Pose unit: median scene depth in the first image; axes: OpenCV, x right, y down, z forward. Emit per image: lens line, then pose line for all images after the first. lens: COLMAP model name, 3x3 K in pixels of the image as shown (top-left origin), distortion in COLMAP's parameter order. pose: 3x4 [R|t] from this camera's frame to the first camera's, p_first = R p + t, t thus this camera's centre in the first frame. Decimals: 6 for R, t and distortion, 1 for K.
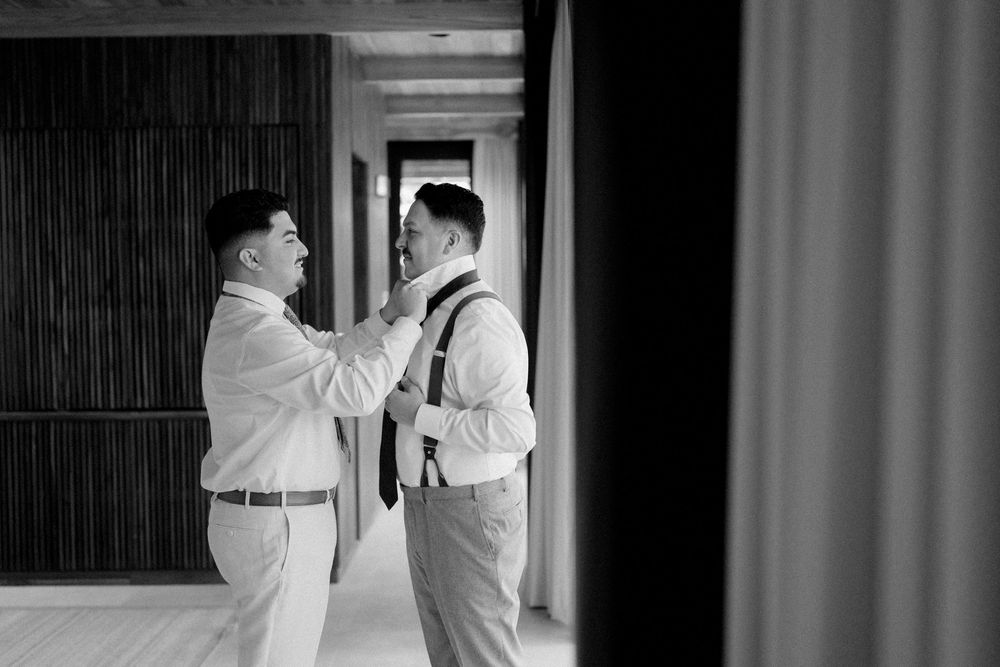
lens RADIAL K [[970.7, 0, 500.0], [0, 970.7, 333.5], [0, 0, 1]] dist [0.000456, 0.000917]
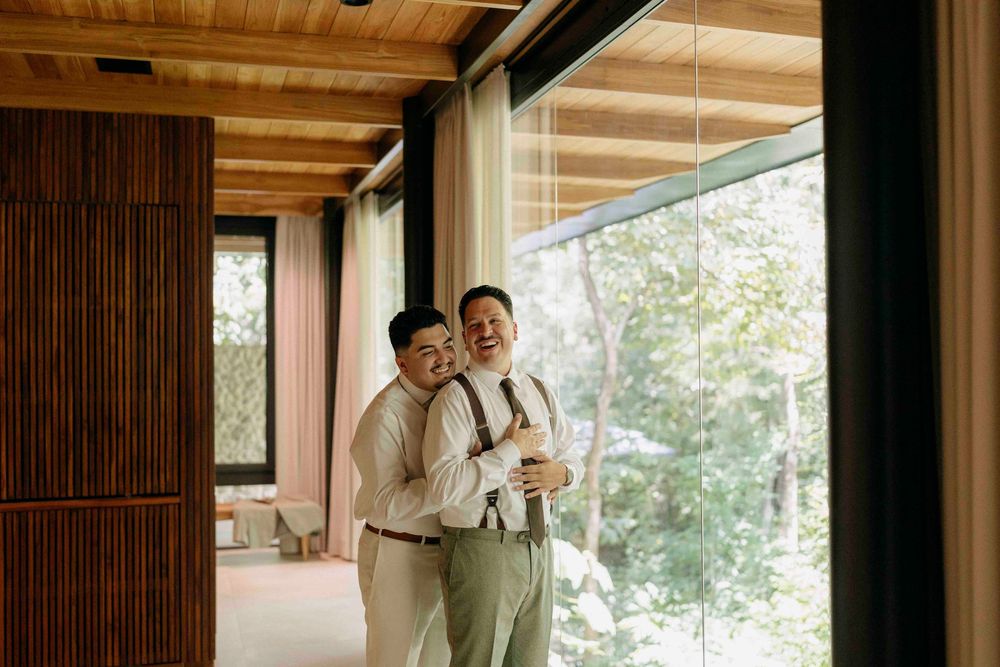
lens RADIAL K [[1077.9, 0, 484.7], [0, 1077.9, 343.1], [0, 0, 1]] dist [-0.004010, 0.013311]
pose [[0.960707, 0.006552, 0.277488, -0.211356], [0.013173, 0.997518, -0.069162, 0.004935], [-0.277252, 0.070099, 0.958237, -0.127885]]
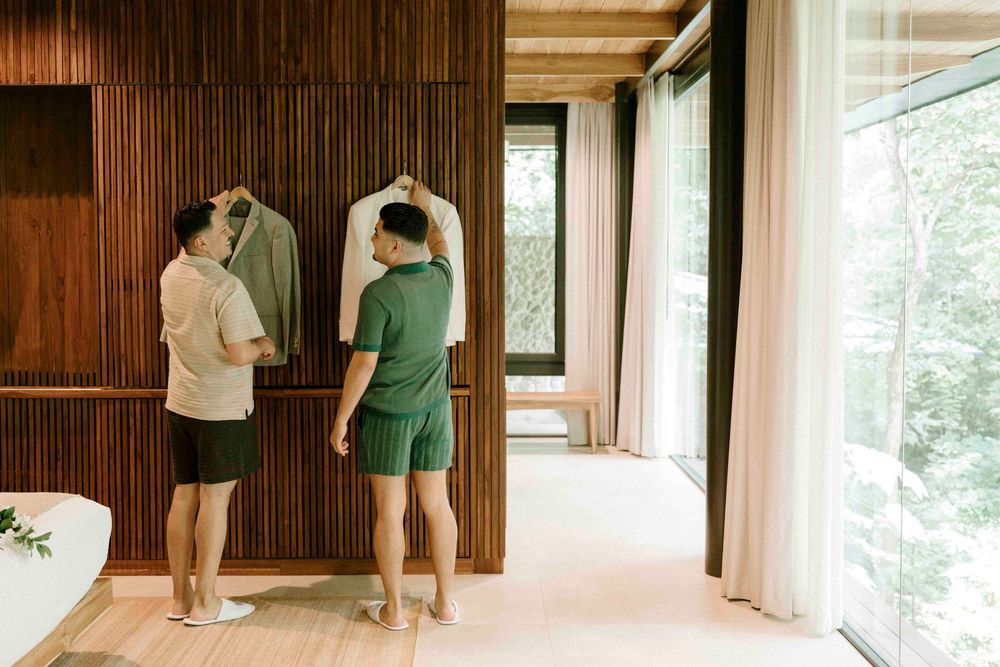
lens RADIAL K [[1019.0, 0, 478.8], [0, 1019.0, 309.3], [0, 0, 1]] dist [-0.000984, 0.001456]
pose [[0.999935, 0.006867, 0.009123, -0.204590], [-0.006857, 0.999976, -0.001113, 0.003900], [-0.009130, 0.001050, 0.999958, 0.020229]]
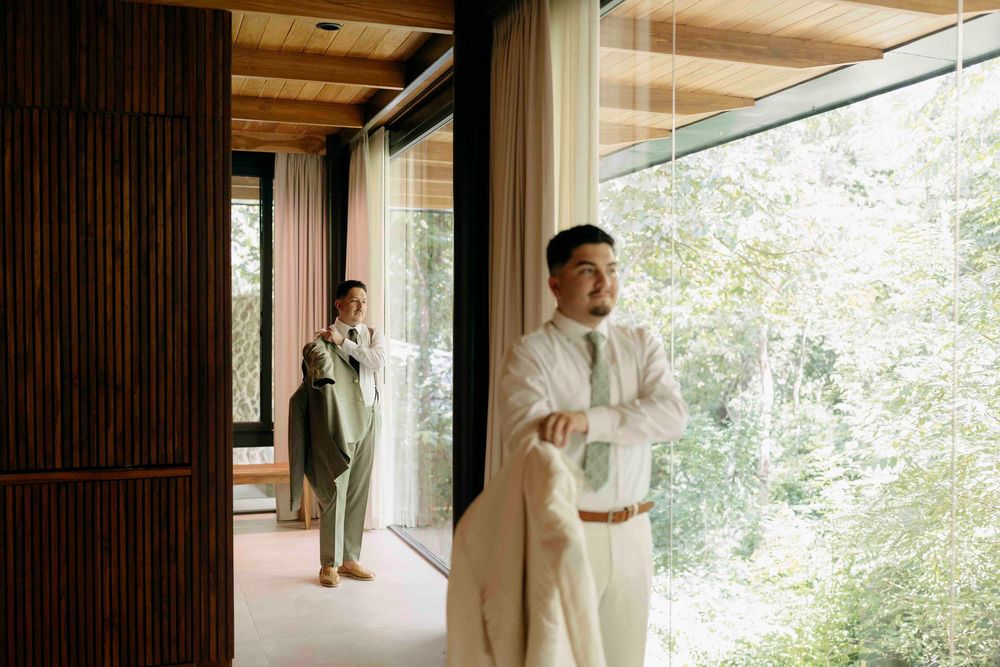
lens RADIAL K [[1028.1, 0, 497.2], [0, 1028.1, 354.7], [0, 0, 1]] dist [0.002466, -0.008827]
pose [[0.942291, 0.002183, 0.334788, -0.251398], [0.004550, 0.999803, -0.019324, 0.002645], [-0.334764, 0.019732, 0.942095, 0.101990]]
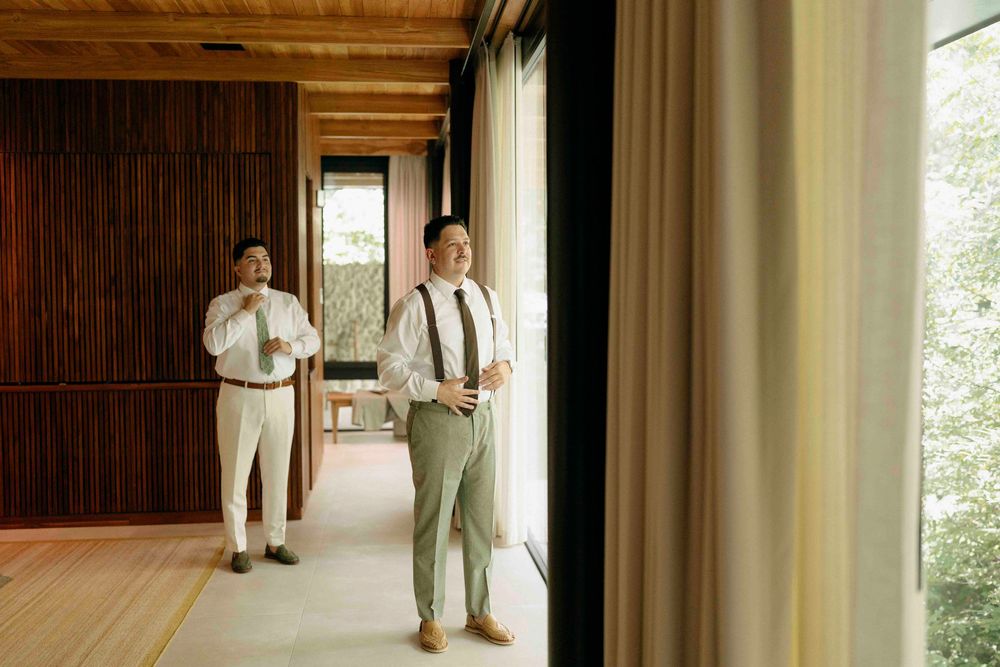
lens RADIAL K [[979.7, 0, 482.7], [0, 979.7, 323.5], [0, 0, 1]] dist [-0.003497, 0.007787]
pose [[0.994096, -0.001051, 0.108500, -0.072642], [0.001975, 0.999963, -0.008410, 0.016087], [-0.108487, 0.008575, 0.994061, -0.284406]]
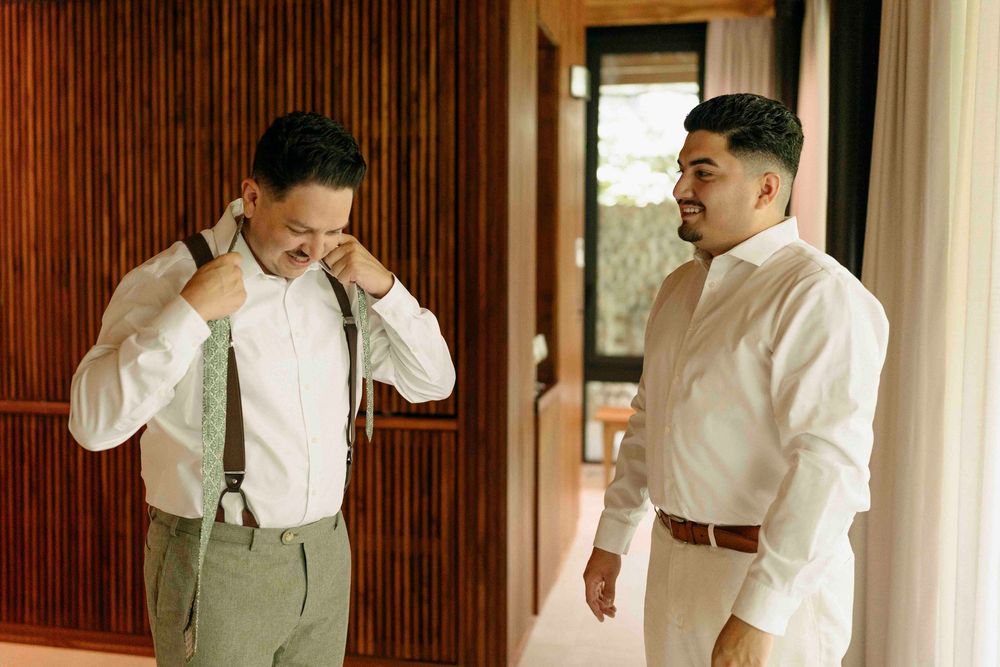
lens RADIAL K [[1134.3, 0, 413.0], [0, 1134.3, 291.7], [0, 0, 1]] dist [-0.000787, 0.011823]
pose [[0.969616, 0.021682, -0.243668, -0.049739], [-0.020490, 0.999762, 0.007429, -0.011305], [0.243771, -0.002211, 0.969830, 0.266244]]
